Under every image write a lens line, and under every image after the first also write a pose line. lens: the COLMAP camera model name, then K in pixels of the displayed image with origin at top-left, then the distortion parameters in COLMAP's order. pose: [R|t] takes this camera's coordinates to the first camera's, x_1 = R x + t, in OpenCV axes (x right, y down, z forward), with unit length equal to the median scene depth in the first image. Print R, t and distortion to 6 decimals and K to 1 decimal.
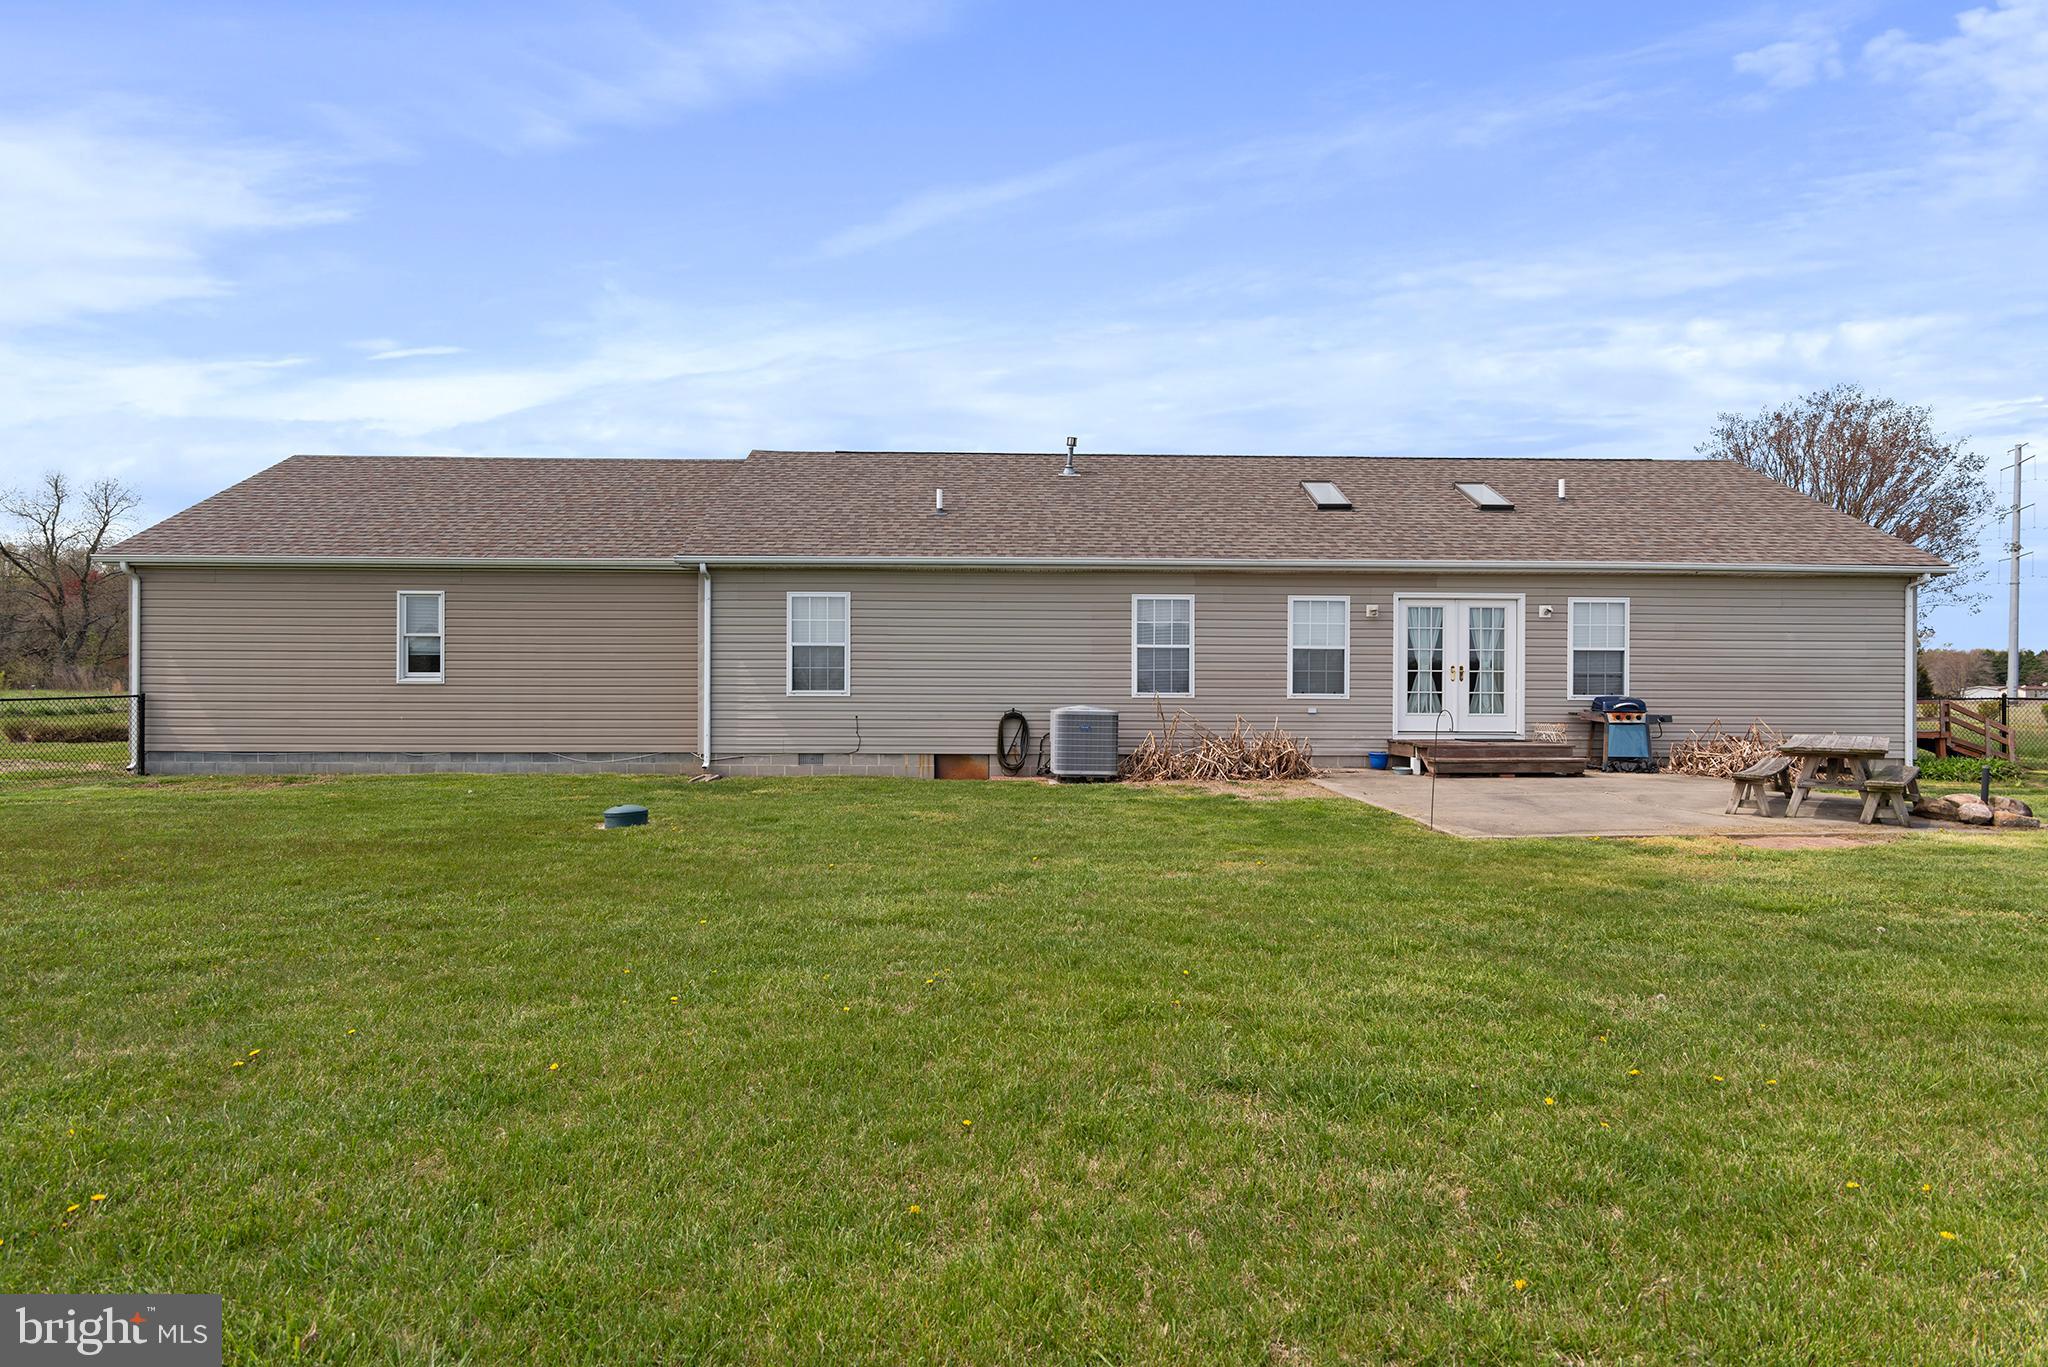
lens RADIAL K [[1009.4, 0, 1021.7], [0, 1009.4, 692.2], [0, 0, 1]] dist [-0.000147, 0.000189]
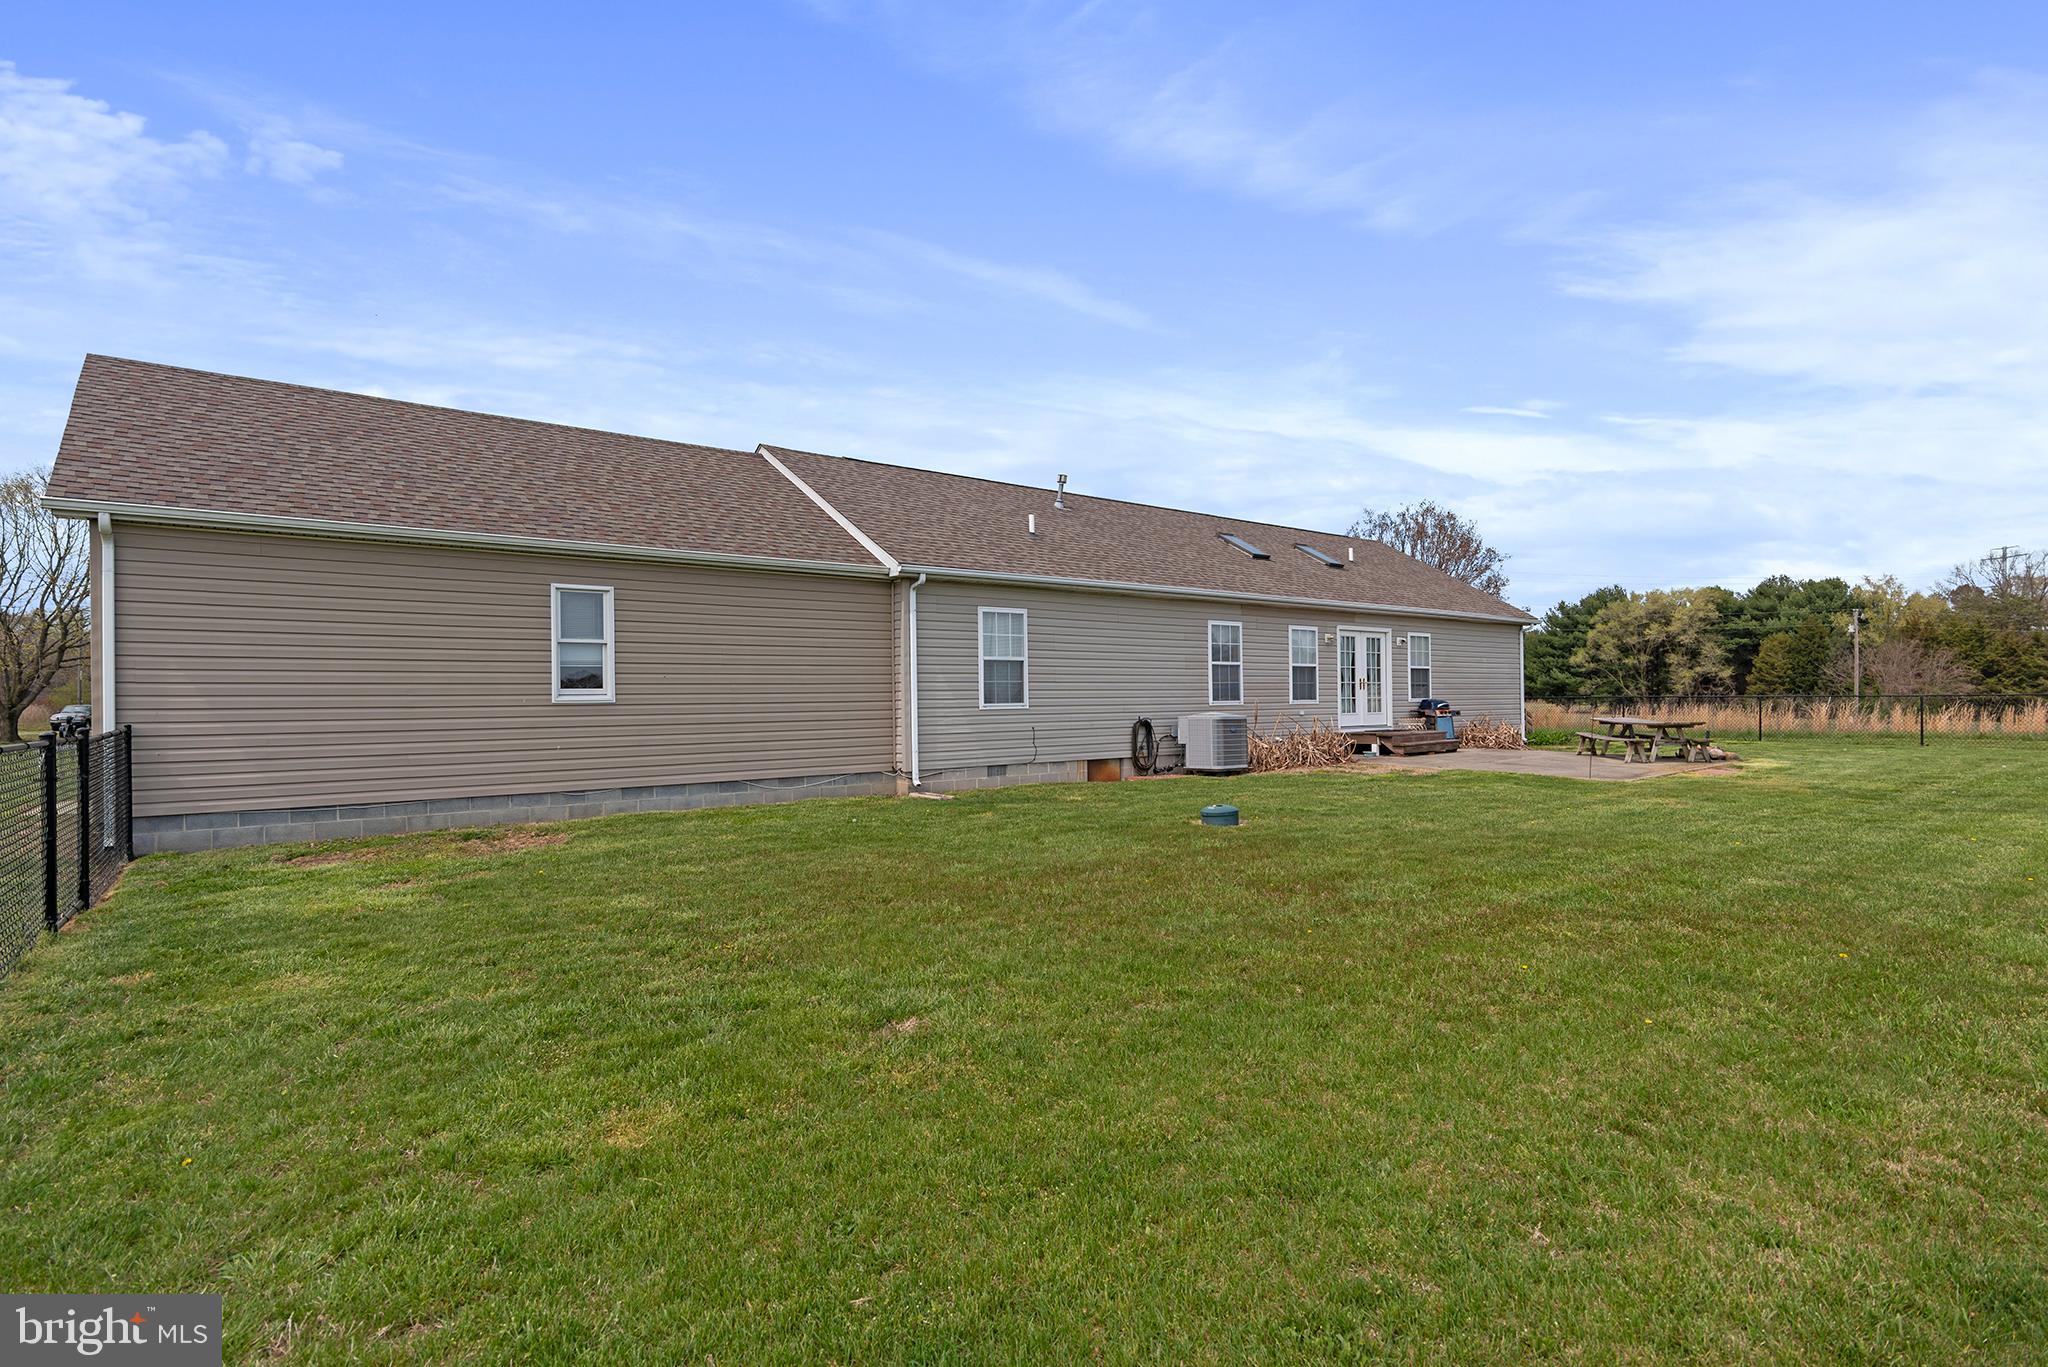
lens RADIAL K [[1009.4, 0, 1021.7], [0, 1009.4, 692.2], [0, 0, 1]] dist [-0.000147, 0.000189]
pose [[0.797740, -0.009051, 0.602933, -0.798450], [0.017285, 0.999820, -0.007860, -0.004754], [-0.602754, 0.016692, 0.797753, 0.166573]]
